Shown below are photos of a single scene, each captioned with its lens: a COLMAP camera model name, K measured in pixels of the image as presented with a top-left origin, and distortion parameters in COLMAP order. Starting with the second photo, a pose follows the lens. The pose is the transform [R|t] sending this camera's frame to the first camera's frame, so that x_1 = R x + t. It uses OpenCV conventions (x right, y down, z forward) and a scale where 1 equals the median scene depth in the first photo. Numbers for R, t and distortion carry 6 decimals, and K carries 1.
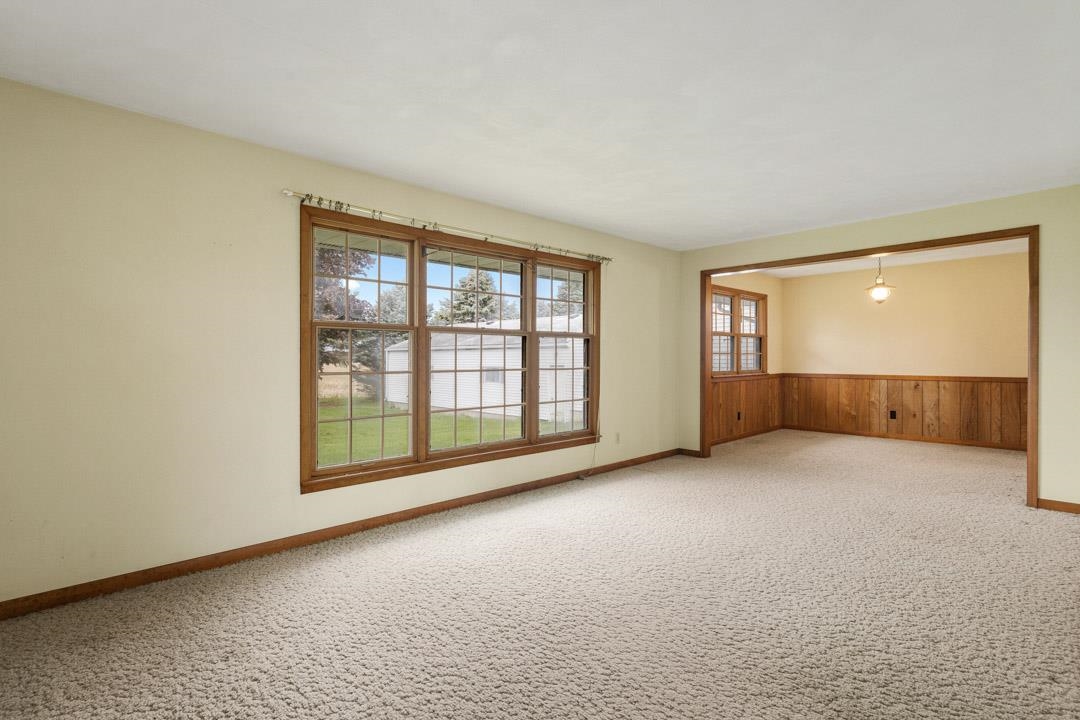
lens RADIAL K [[515.9, 0, 540.0], [0, 515.9, 360.0], [0, 0, 1]] dist [-0.000441, -0.001741]
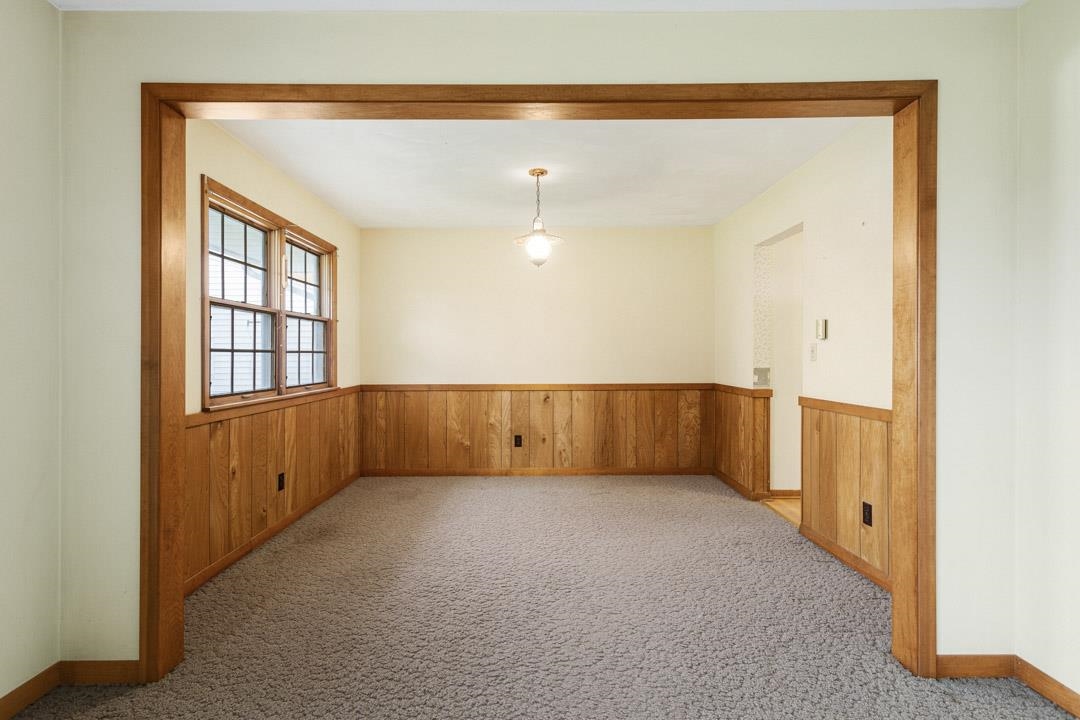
lens RADIAL K [[477.9, 0, 542.0], [0, 477.9, 355.7], [0, 0, 1]] dist [0.001011, 0.000162]
pose [[0.661785, 0.002778, 0.749688, 0.224476], [0.004582, 0.999959, -0.007750, -0.003766], [-0.749680, 0.008564, 0.661746, 0.552702]]
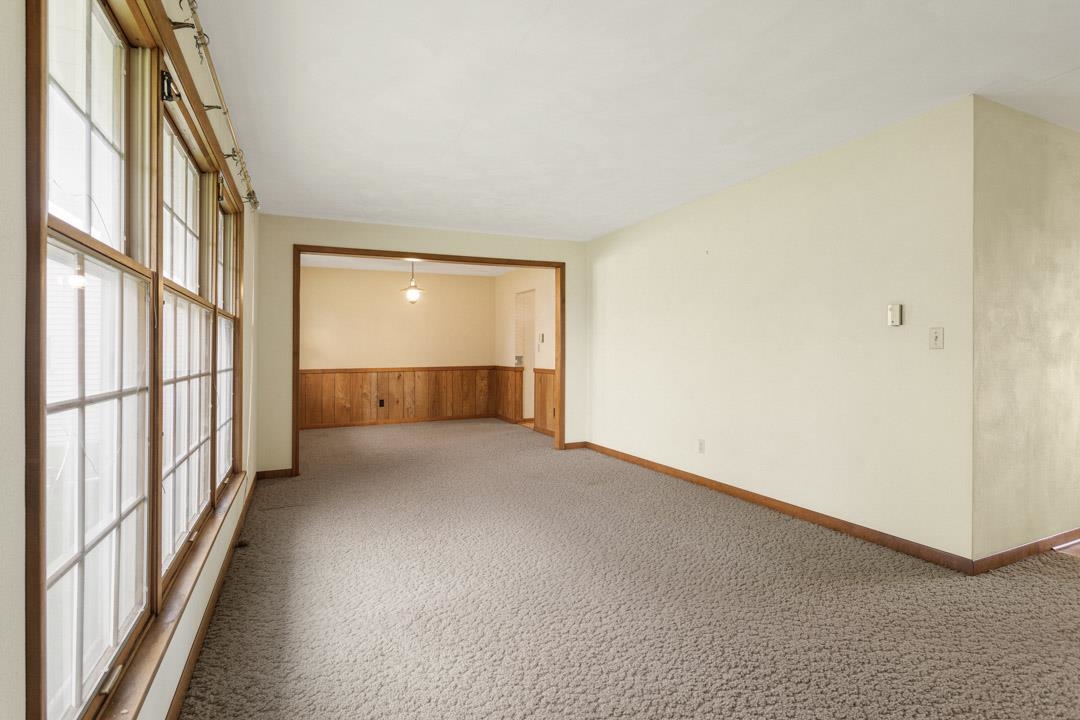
lens RADIAL K [[530.9, 0, 505.9], [0, 530.9, 350.1], [0, 0, 1]] dist [-0.002056, 0.000044]
pose [[0.332489, 0.002583, 0.943104, -0.315602], [0.010886, 0.999919, -0.006577, 0.001336], [-0.943044, 0.012453, 0.332434, 0.363566]]
